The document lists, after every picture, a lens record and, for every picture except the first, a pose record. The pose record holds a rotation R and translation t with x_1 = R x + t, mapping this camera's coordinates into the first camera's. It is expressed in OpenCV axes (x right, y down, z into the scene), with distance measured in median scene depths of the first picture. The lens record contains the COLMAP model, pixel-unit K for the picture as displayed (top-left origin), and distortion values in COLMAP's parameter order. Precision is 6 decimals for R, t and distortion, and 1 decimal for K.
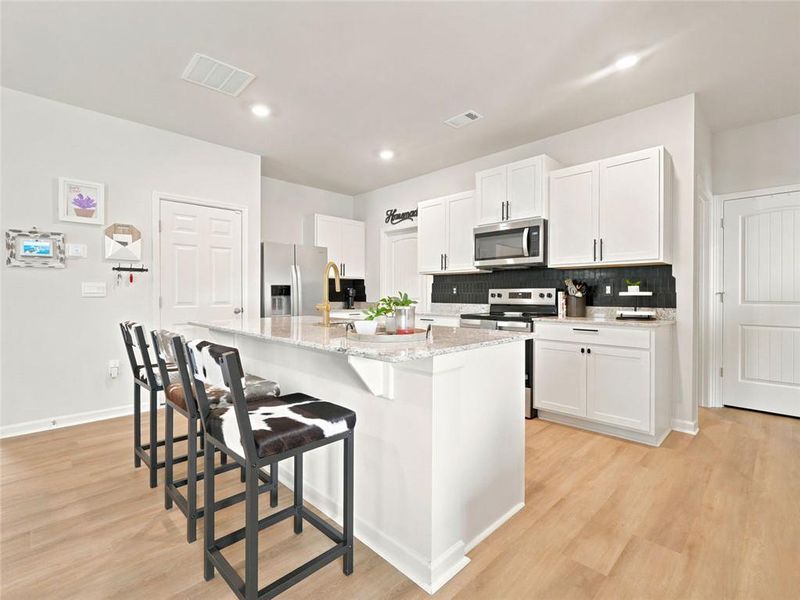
lens RADIAL K [[362.6, 0, 394.9], [0, 362.6, 296.7], [0, 0, 1]] dist [0.001224, 0.000213]
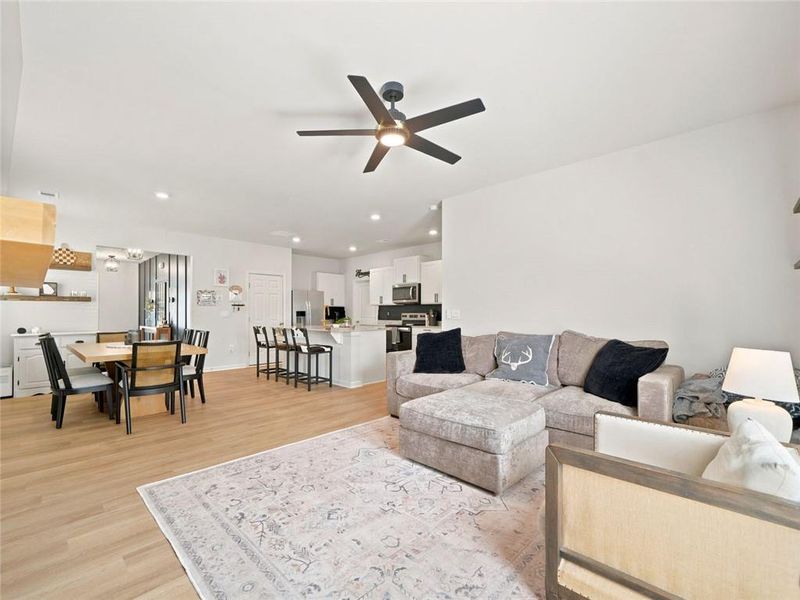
lens RADIAL K [[362.6, 0, 394.9], [0, 362.6, 296.7], [0, 0, 1]] dist [0.001224, 0.000213]
pose [[0.999816, -0.000698, 0.019152, 0.192774], [0.001675, 0.998696, -0.051020, -0.009084], [-0.019091, 0.051043, 0.998514, -1.166057]]
